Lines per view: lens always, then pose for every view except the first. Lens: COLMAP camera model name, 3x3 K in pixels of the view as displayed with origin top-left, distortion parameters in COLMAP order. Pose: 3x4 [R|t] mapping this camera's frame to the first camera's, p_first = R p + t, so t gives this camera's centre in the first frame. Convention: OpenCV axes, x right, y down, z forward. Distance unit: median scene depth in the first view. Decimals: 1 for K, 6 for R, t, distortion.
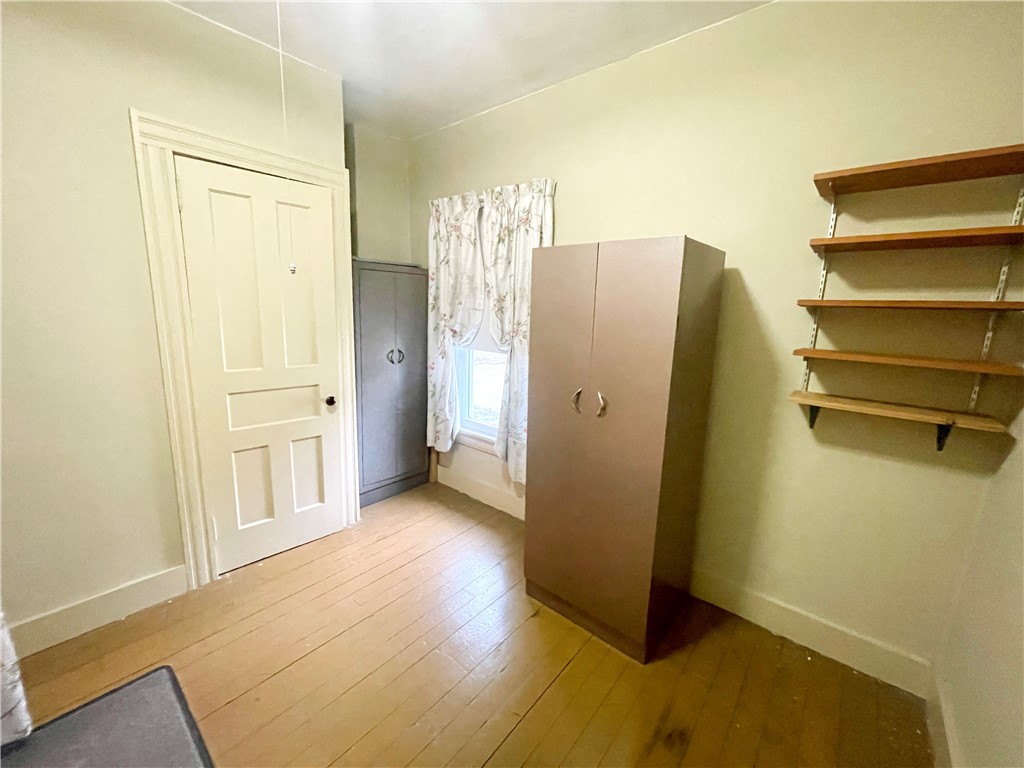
lens RADIAL K [[414.6, 0, 511.9], [0, 414.6, 384.3], [0, 0, 1]] dist [-0.001372, -0.000273]
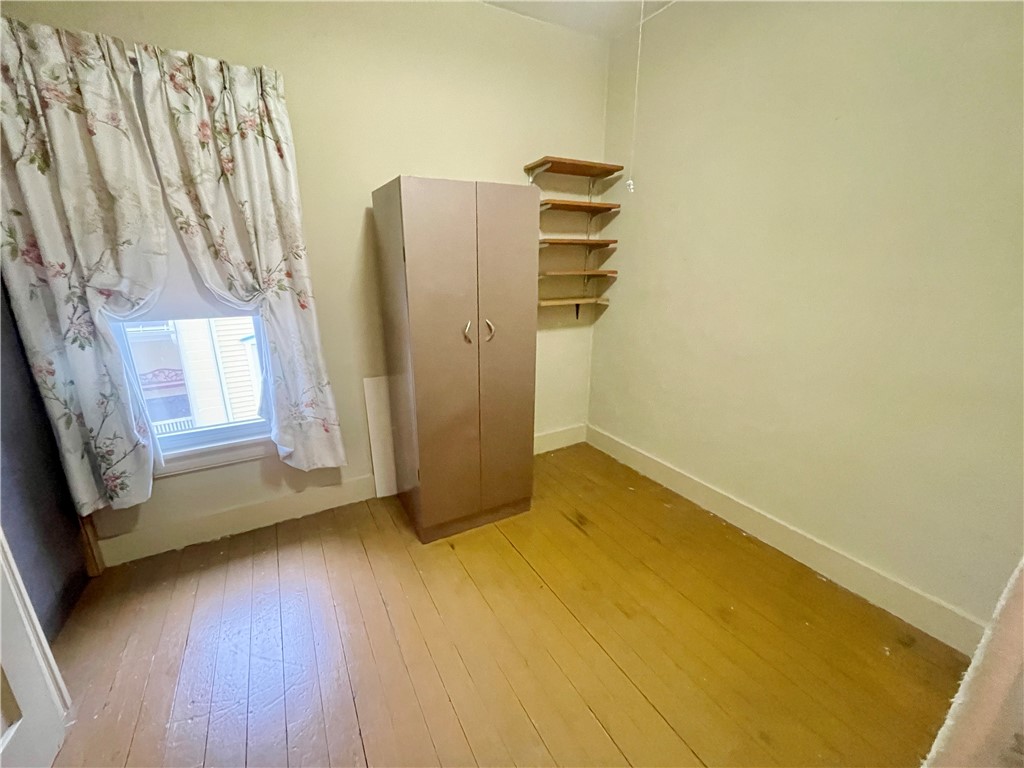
lens RADIAL K [[414.6, 0, 512.3], [0, 414.6, 374.4], [0, 0, 1]] dist [-0.001372, -0.000273]
pose [[0.340576, -0.289928, 0.894399, -0.519904], [0.181555, 0.953645, 0.239999, -0.064334], [-0.922522, 0.080645, 0.377426, 0.315164]]
